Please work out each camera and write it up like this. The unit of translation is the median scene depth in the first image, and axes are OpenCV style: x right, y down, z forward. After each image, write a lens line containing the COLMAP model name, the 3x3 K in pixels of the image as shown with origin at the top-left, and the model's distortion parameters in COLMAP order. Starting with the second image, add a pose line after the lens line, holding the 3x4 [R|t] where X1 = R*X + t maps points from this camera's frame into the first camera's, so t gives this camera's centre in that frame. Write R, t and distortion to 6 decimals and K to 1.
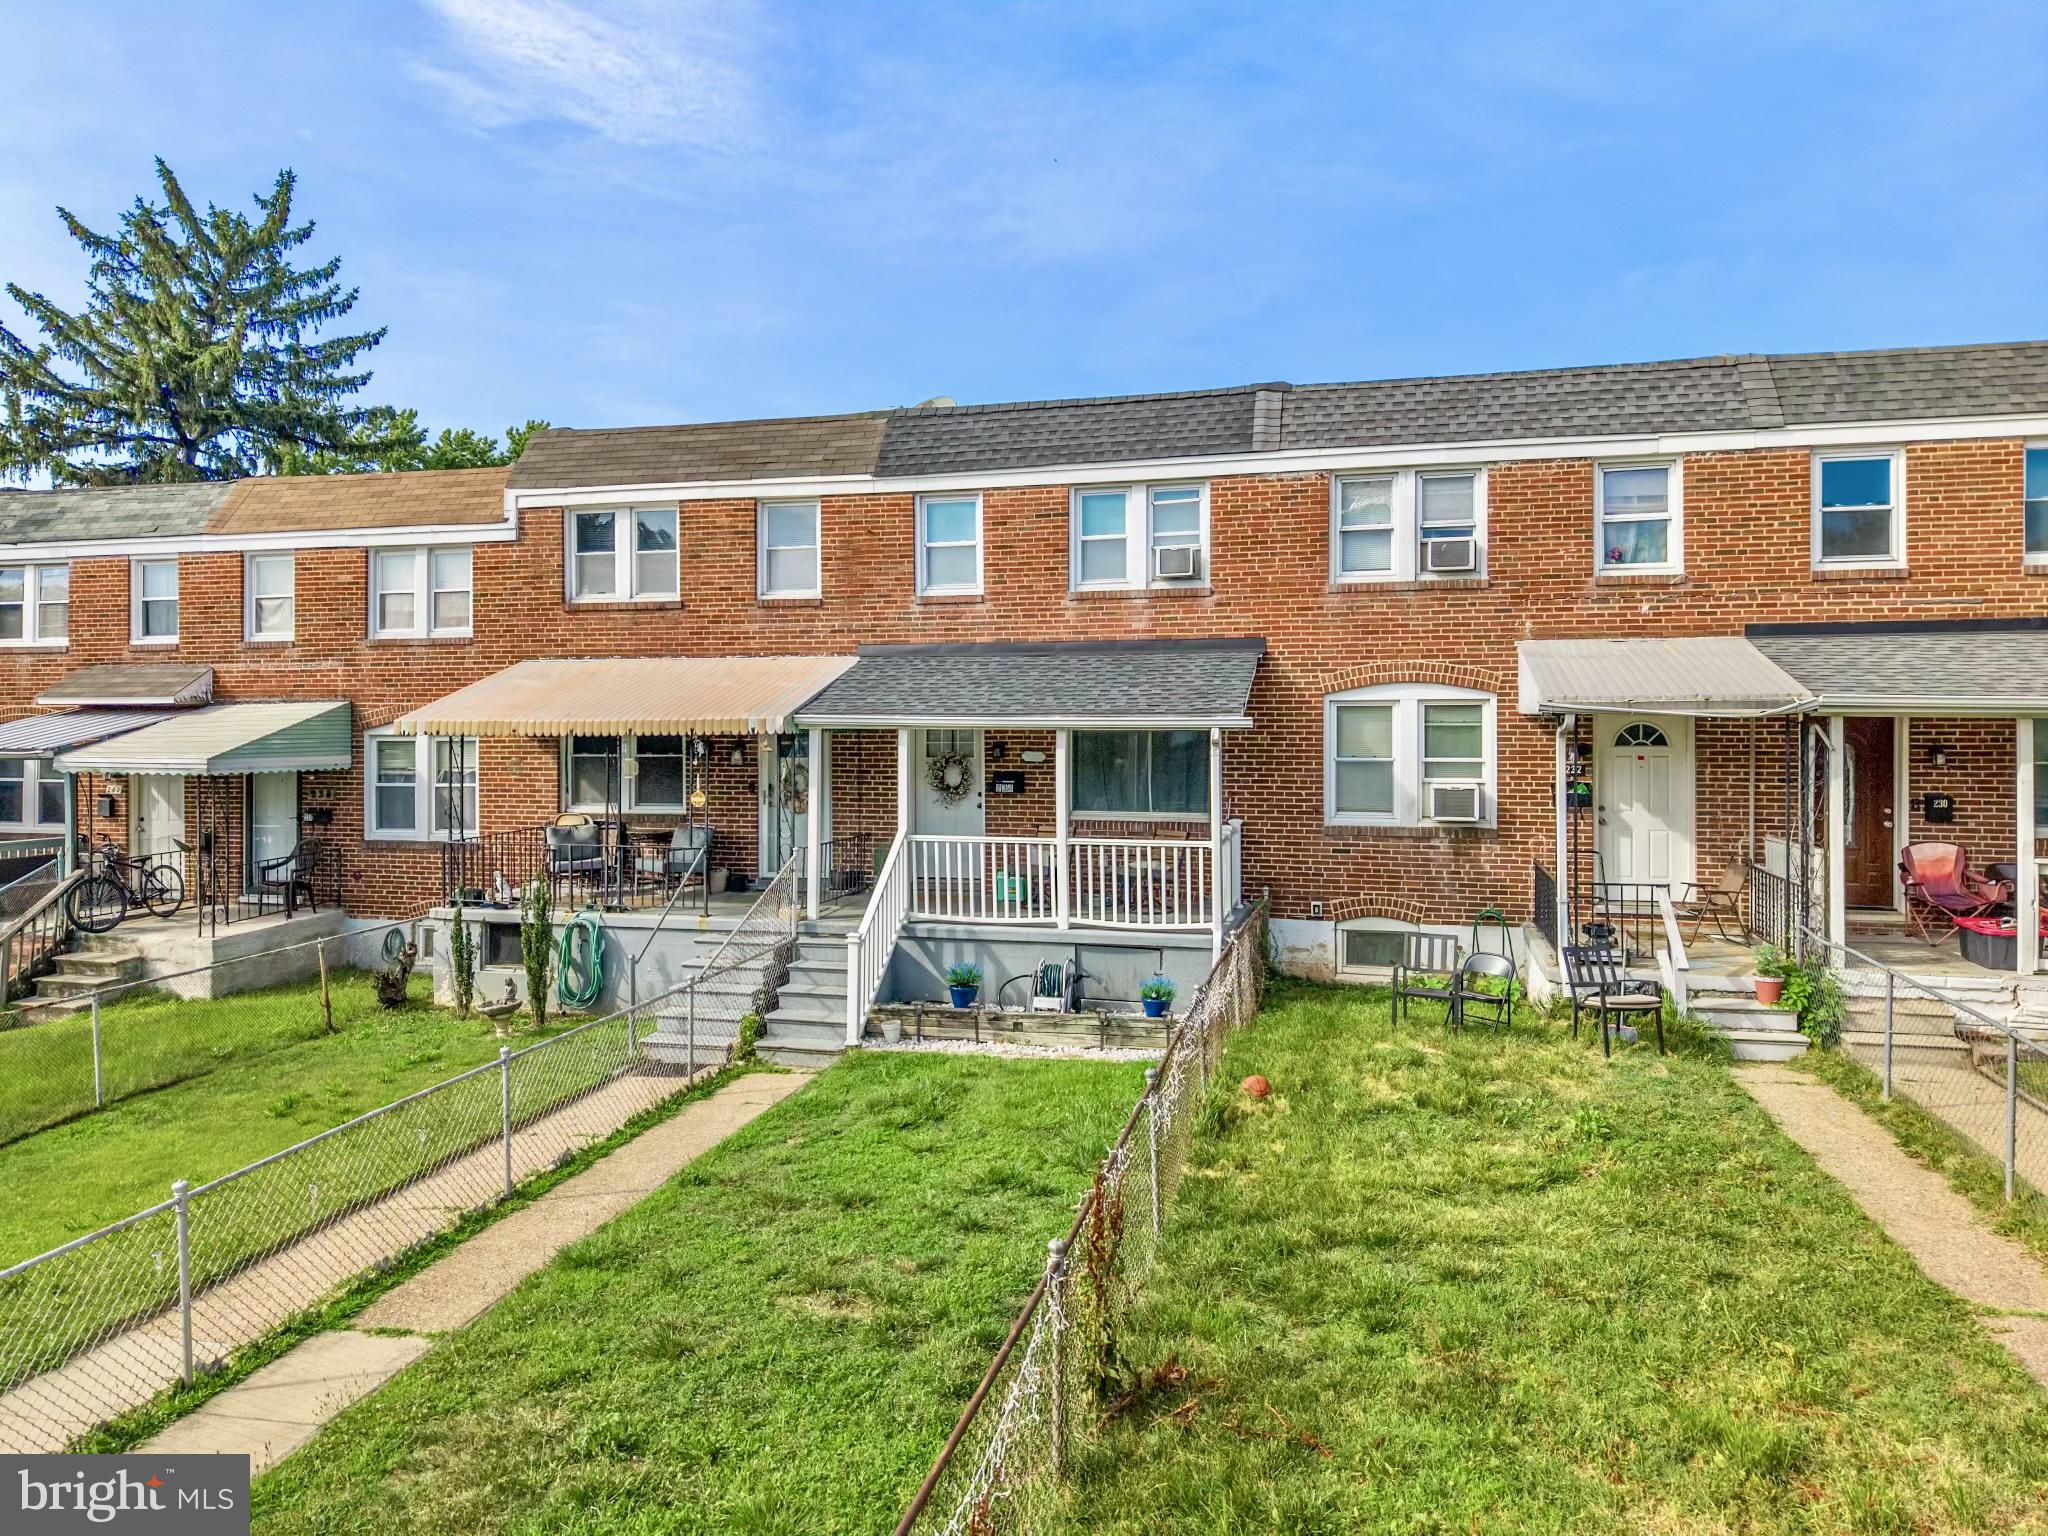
lens RADIAL K [[1366.0, 0, 1018.7], [0, 1366.0, 734.4], [0, 0, 1]] dist [0.025431, -0.024054]
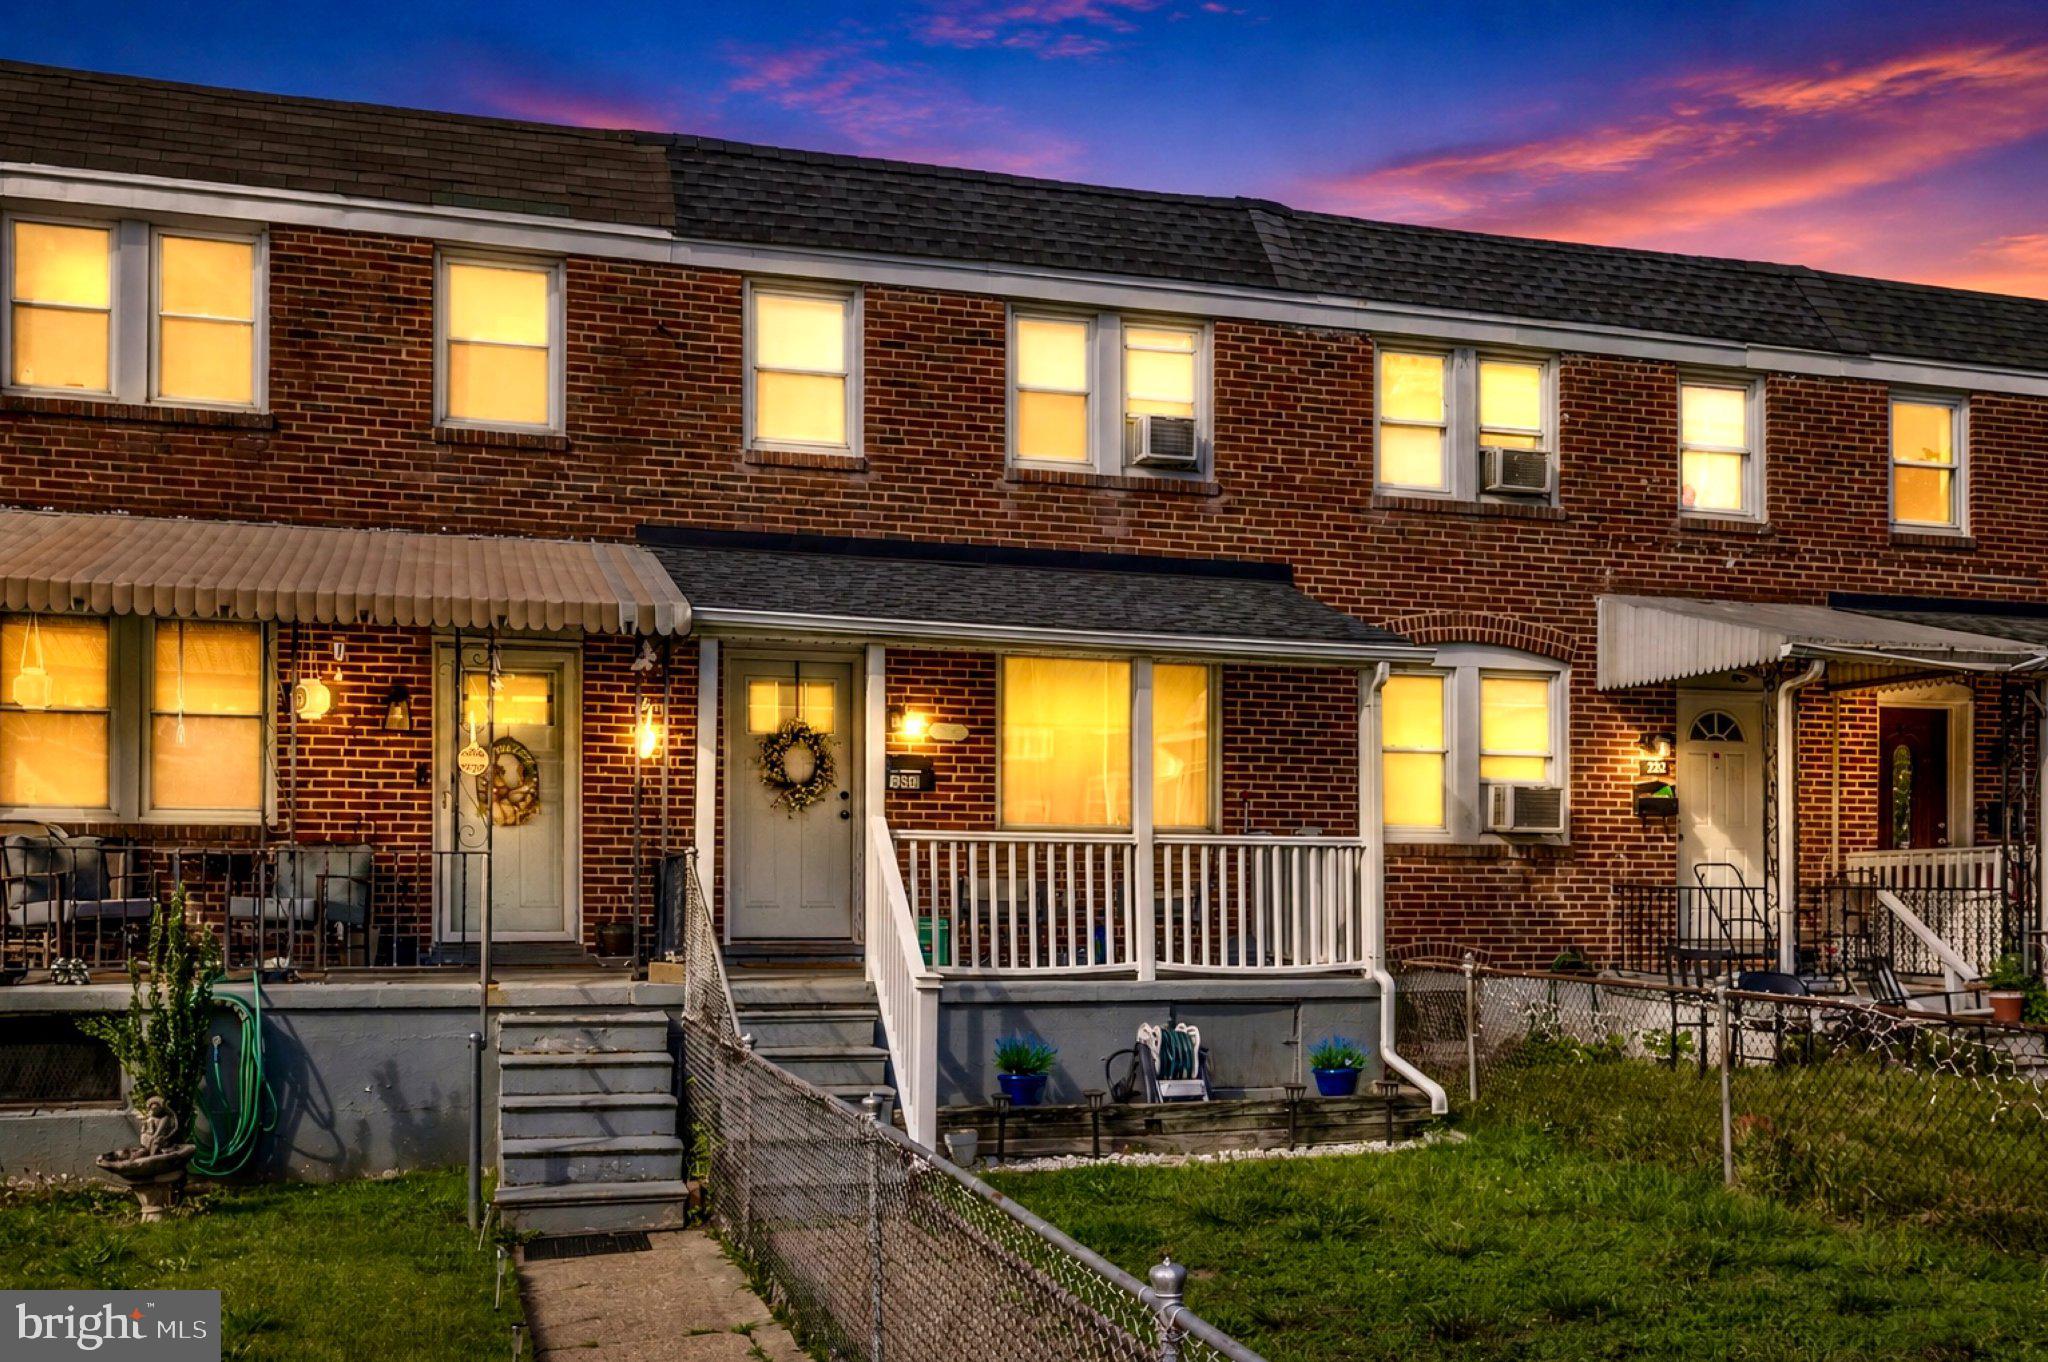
lens RADIAL K [[1910.1, 0, 1031.2], [0, 1910.1, 891.8], [0, 0, 1]] dist [-0.005181, 0.011335]
pose [[0.858284, 0.009495, 0.513087, -0.423283], [-0.003803, 0.999919, -0.012143, 0.105408], [-0.513161, 0.008471, 0.858251, 0.259634]]
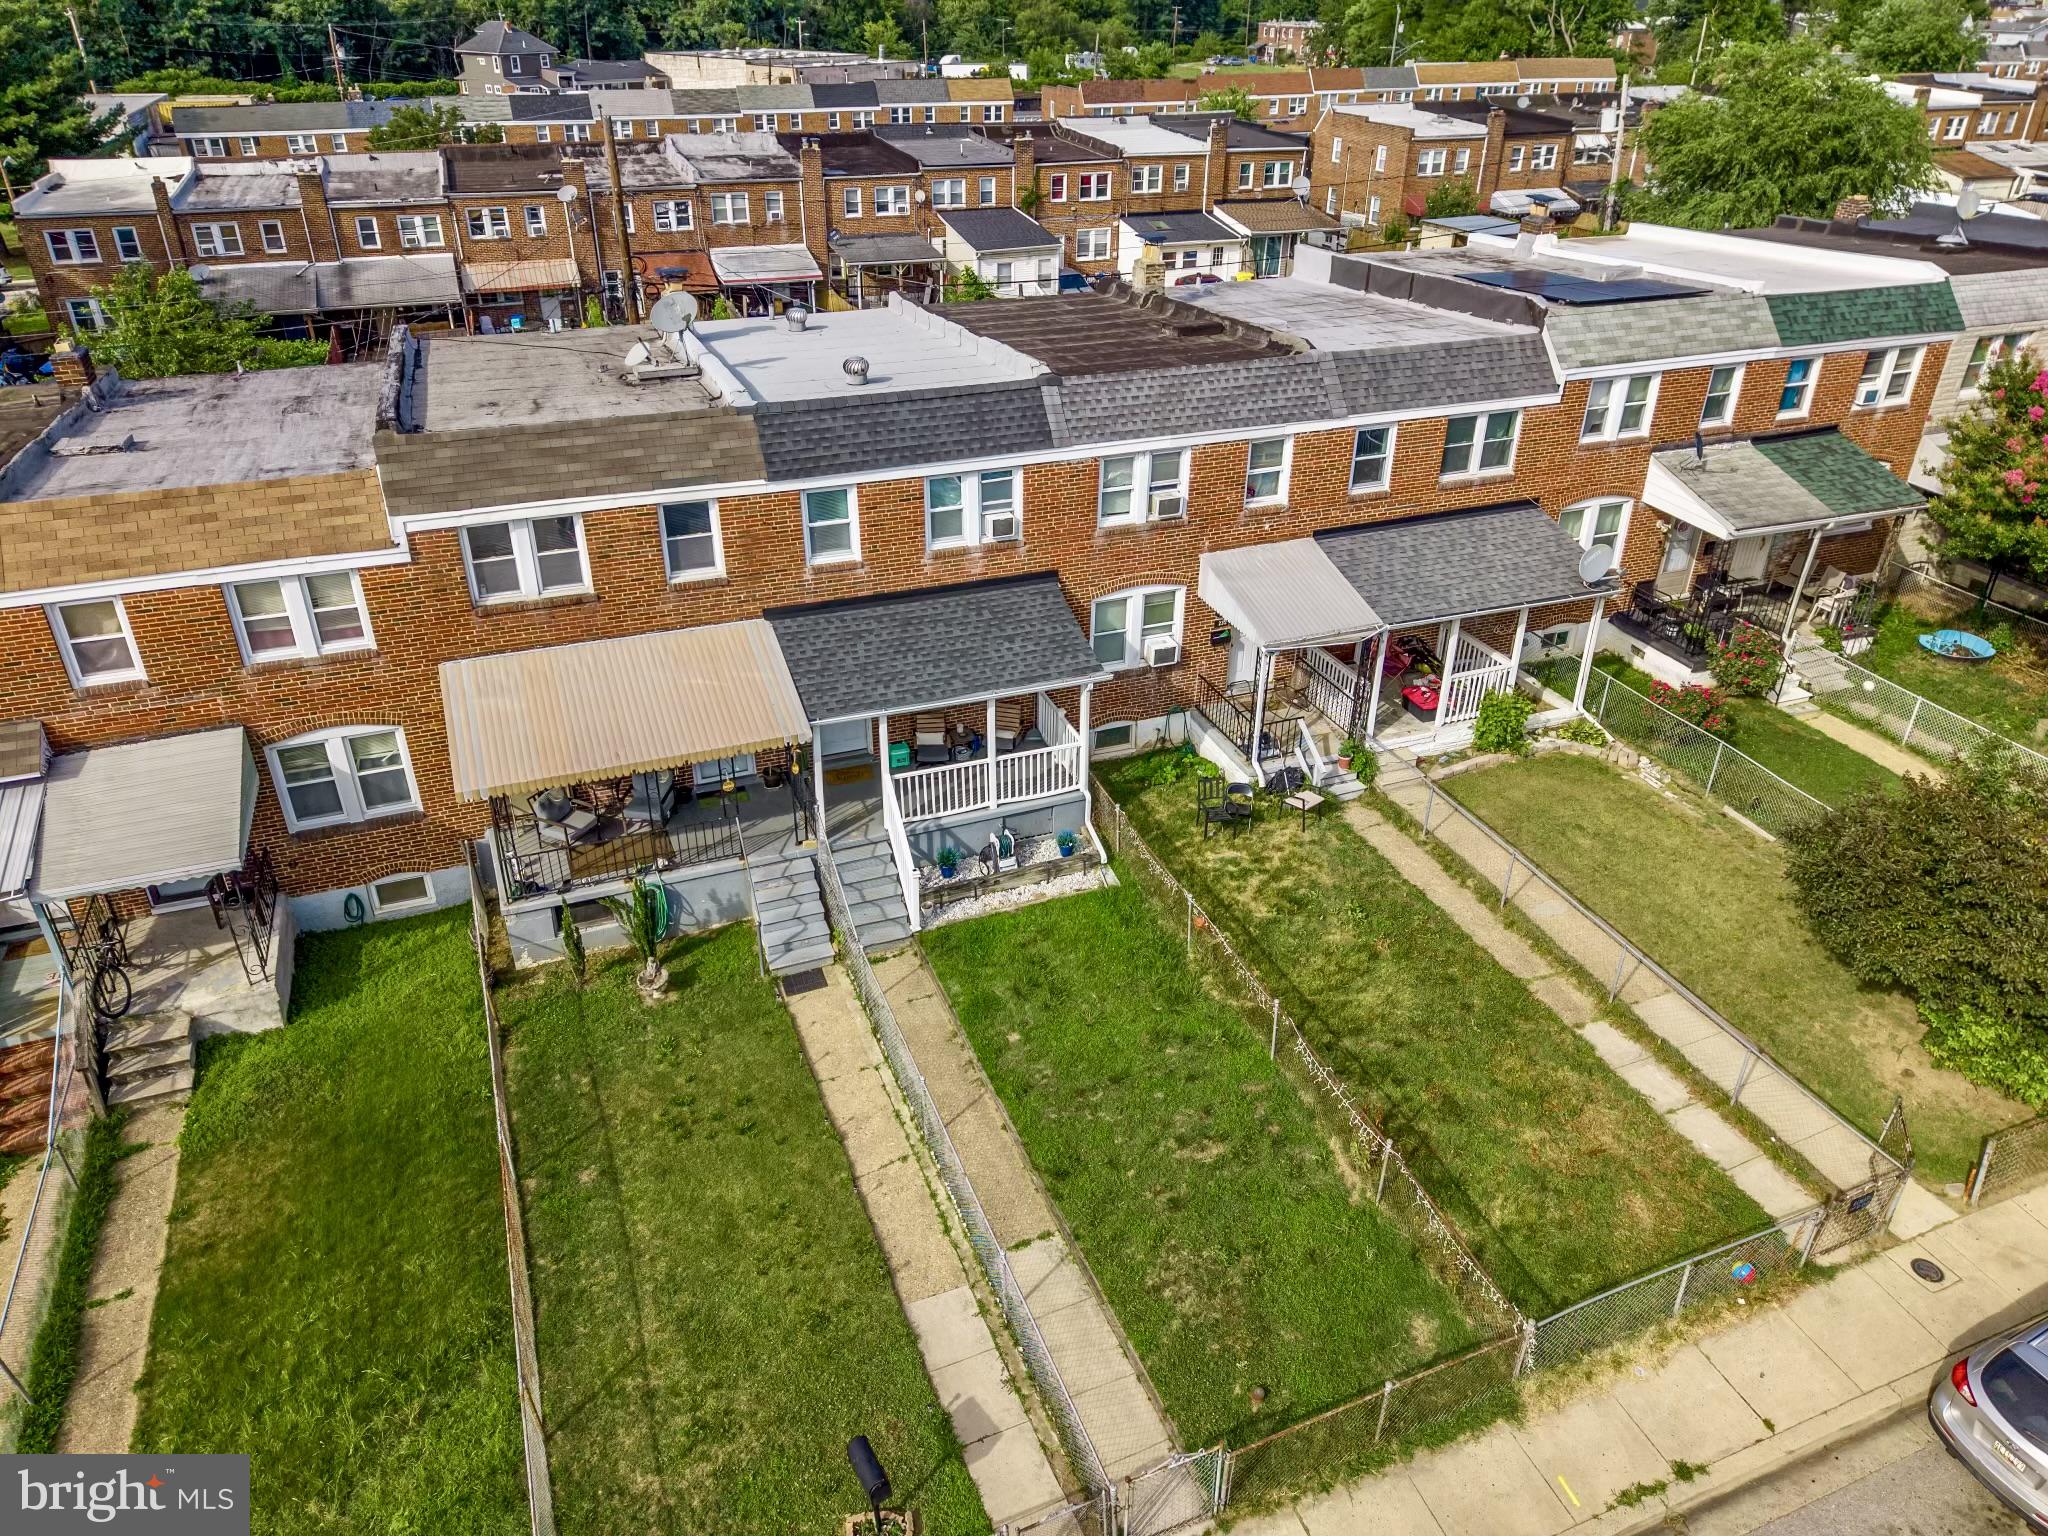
lens RADIAL K [[1366.0, 0, 1018.7], [0, 1366.0, 734.4], [0, 0, 1]] dist [0.025431, -0.024054]
pose [[0.812695, -0.277161, 0.512551, -0.666631], [-0.006237, 0.875442, 0.483283, -0.635088], [-0.582656, -0.395959, 0.709738, -0.086023]]
